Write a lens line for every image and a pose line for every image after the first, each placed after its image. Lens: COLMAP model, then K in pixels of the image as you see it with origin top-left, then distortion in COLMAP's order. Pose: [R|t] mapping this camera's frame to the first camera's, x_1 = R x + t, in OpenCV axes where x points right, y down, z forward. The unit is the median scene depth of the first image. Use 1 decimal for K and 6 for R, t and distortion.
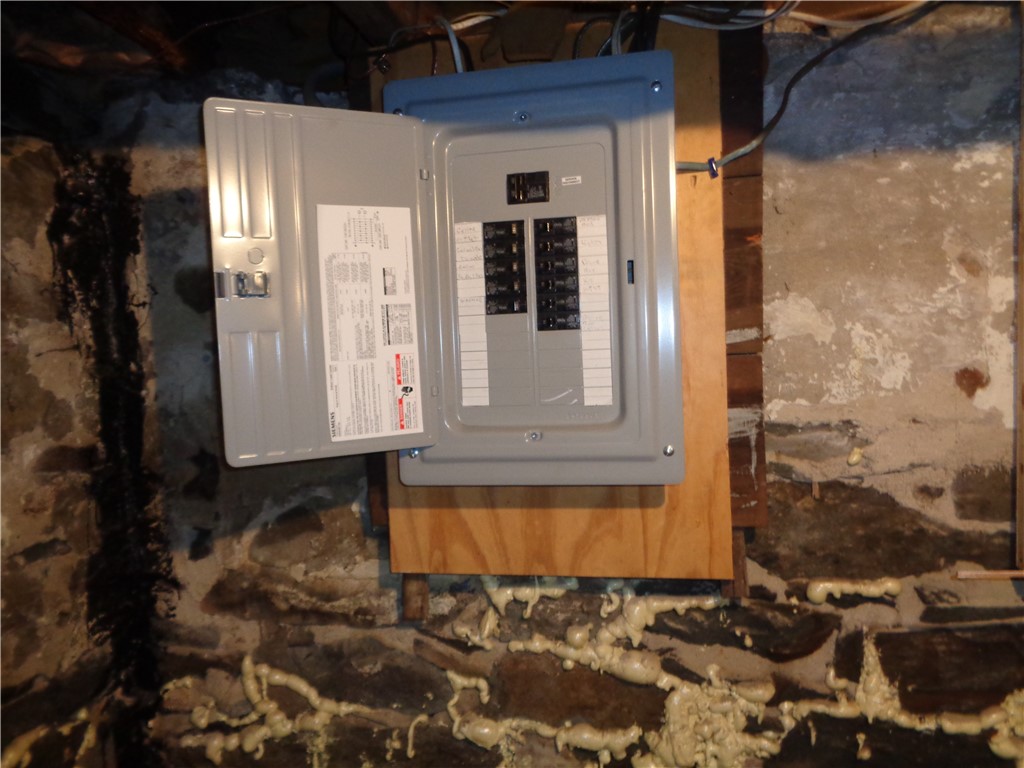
lens RADIAL K [[765.8, 0, 518.4], [0, 765.8, 383.8], [0, 0, 1]] dist [0.003342, 0.001445]
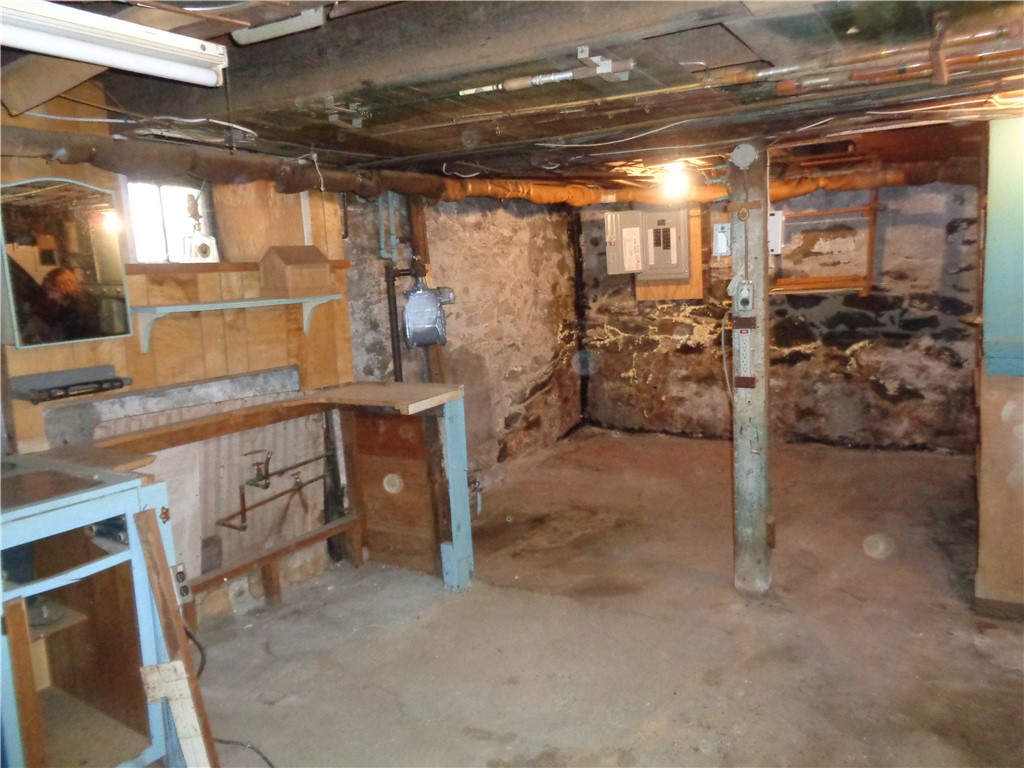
lens RADIAL K [[816.2, 0, 516.2], [0, 816.2, 388.0], [0, 0, 1]] dist [-0.009940, -0.000477]
pose [[0.941585, 0.030829, -0.335362, 0.848172], [0.006755, 0.993872, 0.110328, 0.215333], [0.336708, -0.106148, 0.935607, -4.051805]]
